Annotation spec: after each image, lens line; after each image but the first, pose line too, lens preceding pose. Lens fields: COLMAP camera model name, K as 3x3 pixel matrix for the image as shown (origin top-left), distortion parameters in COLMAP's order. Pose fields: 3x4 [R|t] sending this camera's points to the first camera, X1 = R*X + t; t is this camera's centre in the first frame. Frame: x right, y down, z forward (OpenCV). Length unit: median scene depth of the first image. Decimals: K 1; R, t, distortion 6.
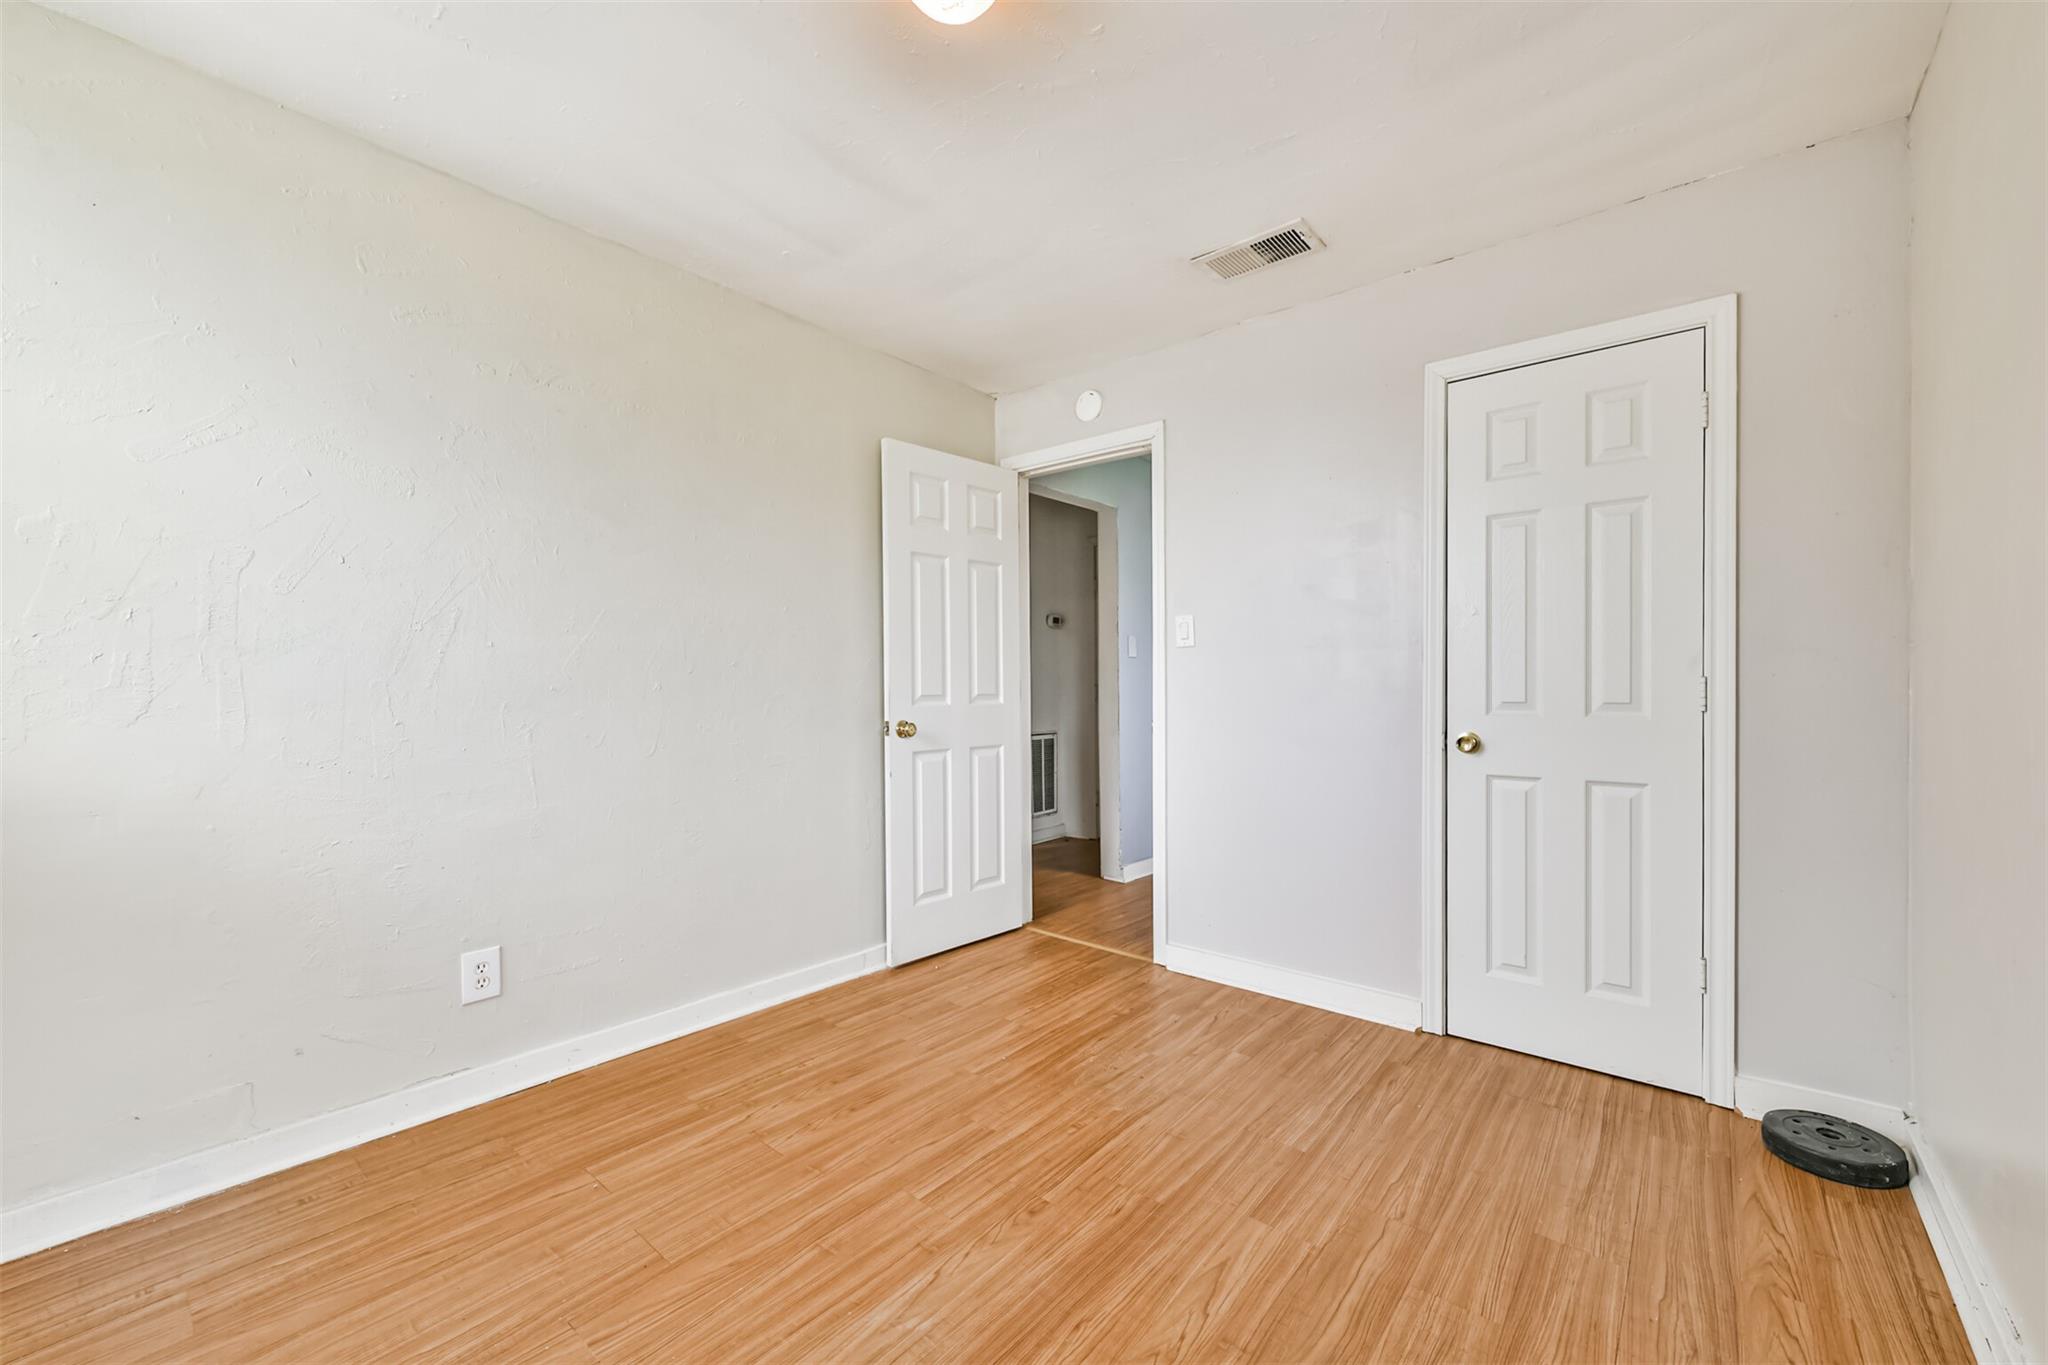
lens RADIAL K [[793.1, 0, 1026.0], [0, 793.1, 694.0], [0, 0, 1]] dist [0.005856, -0.002140]
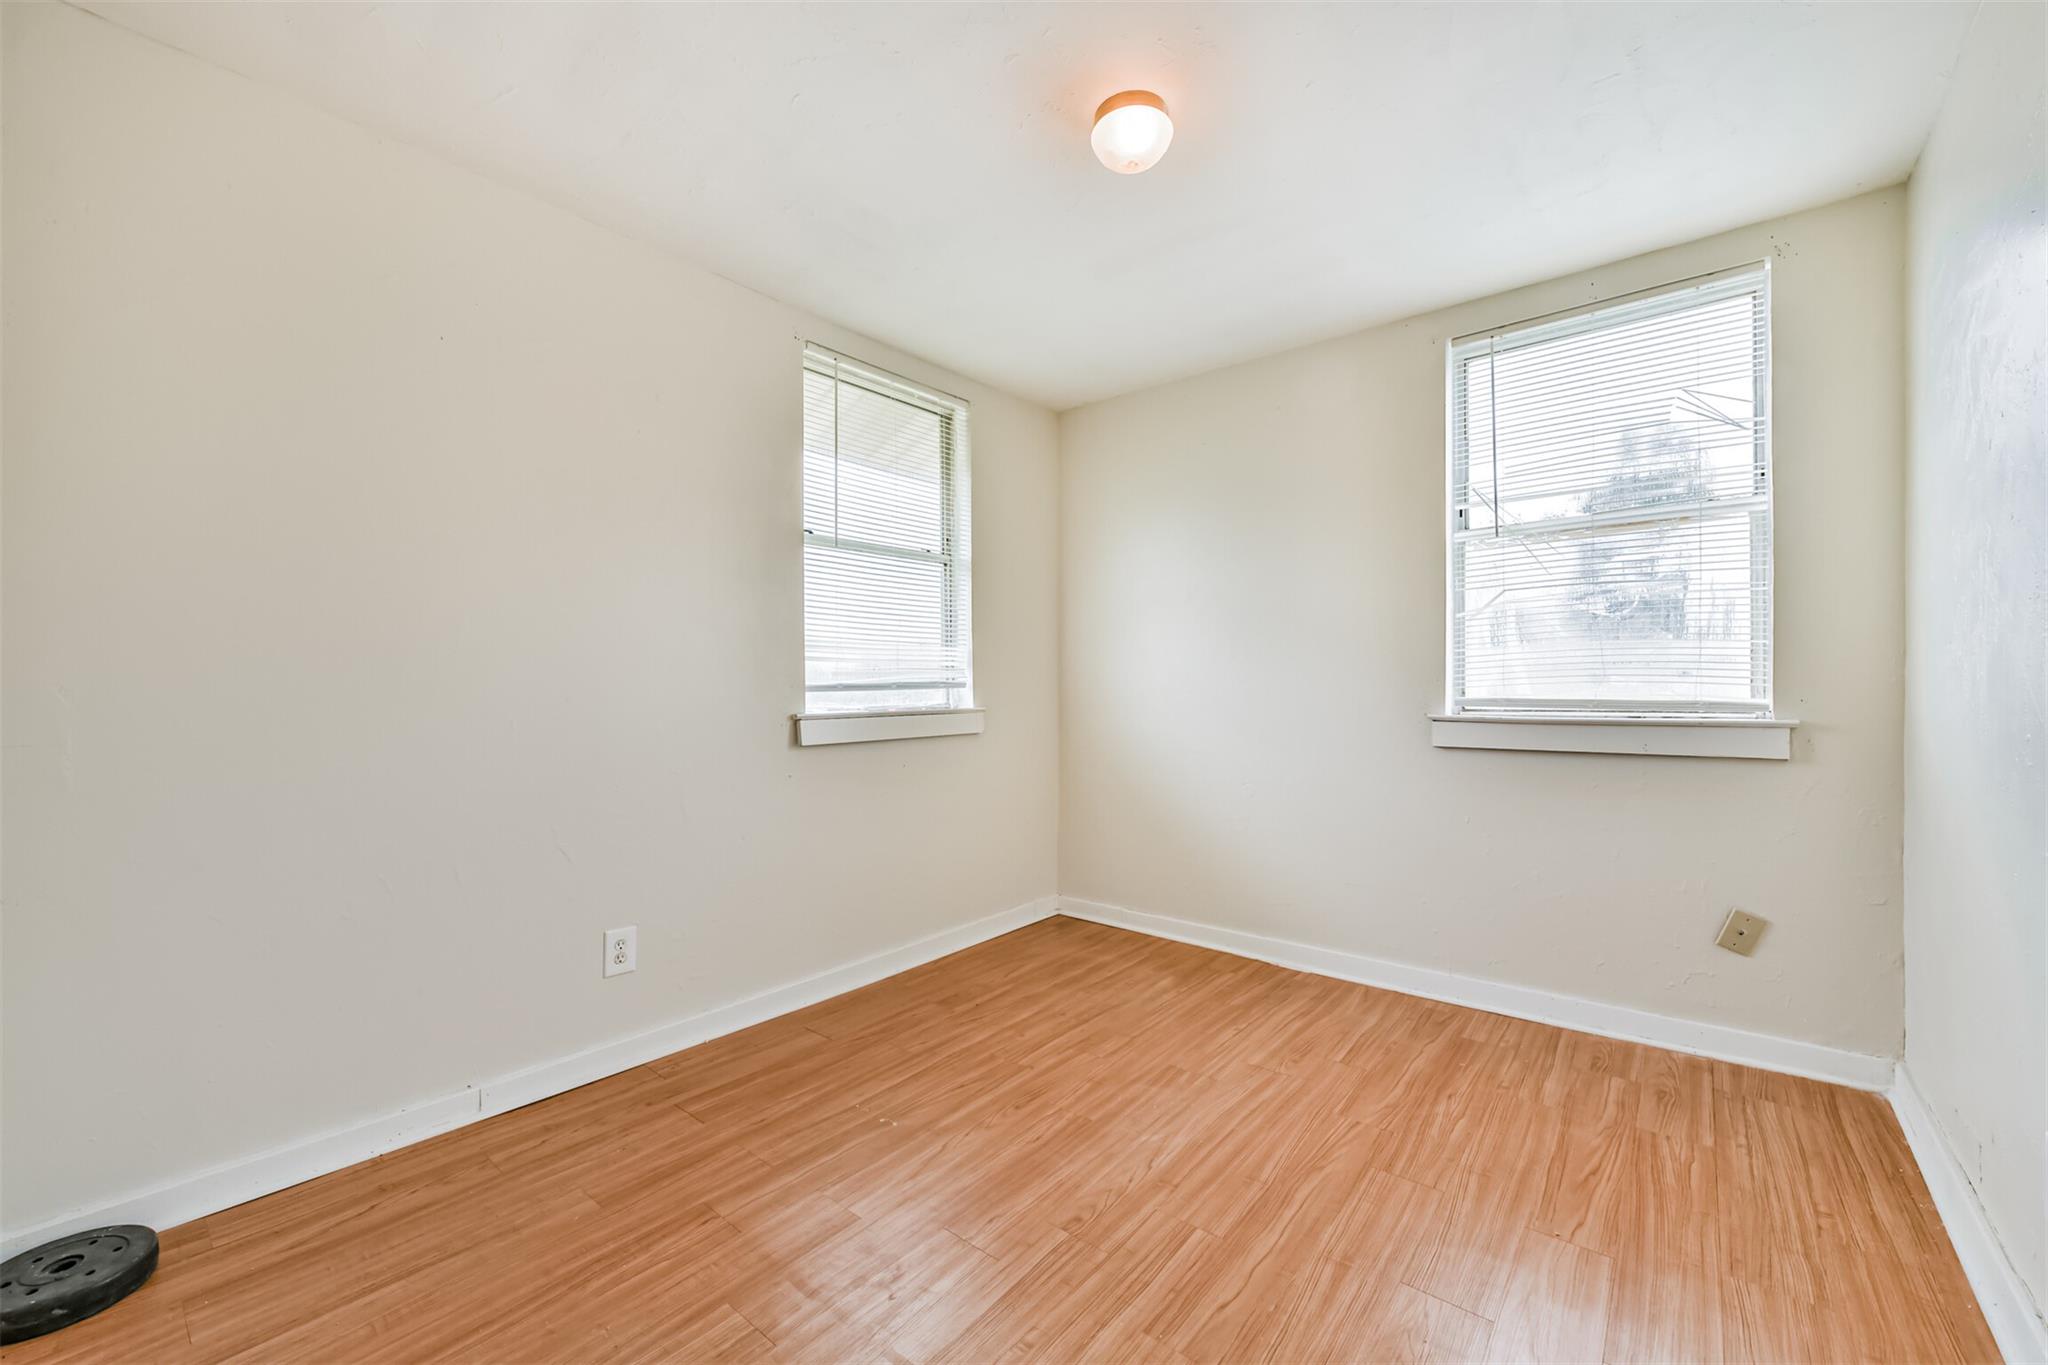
lens RADIAL K [[793.1, 0, 1034.1], [0, 793.1, 684.9], [0, 0, 1]] dist [0.005856, -0.002140]
pose [[-0.999748, 0.002627, -0.022302, 0.083285], [0.002728, 0.999986, -0.004514, -0.010525], [0.022289, -0.004574, -0.999741, 2.004189]]
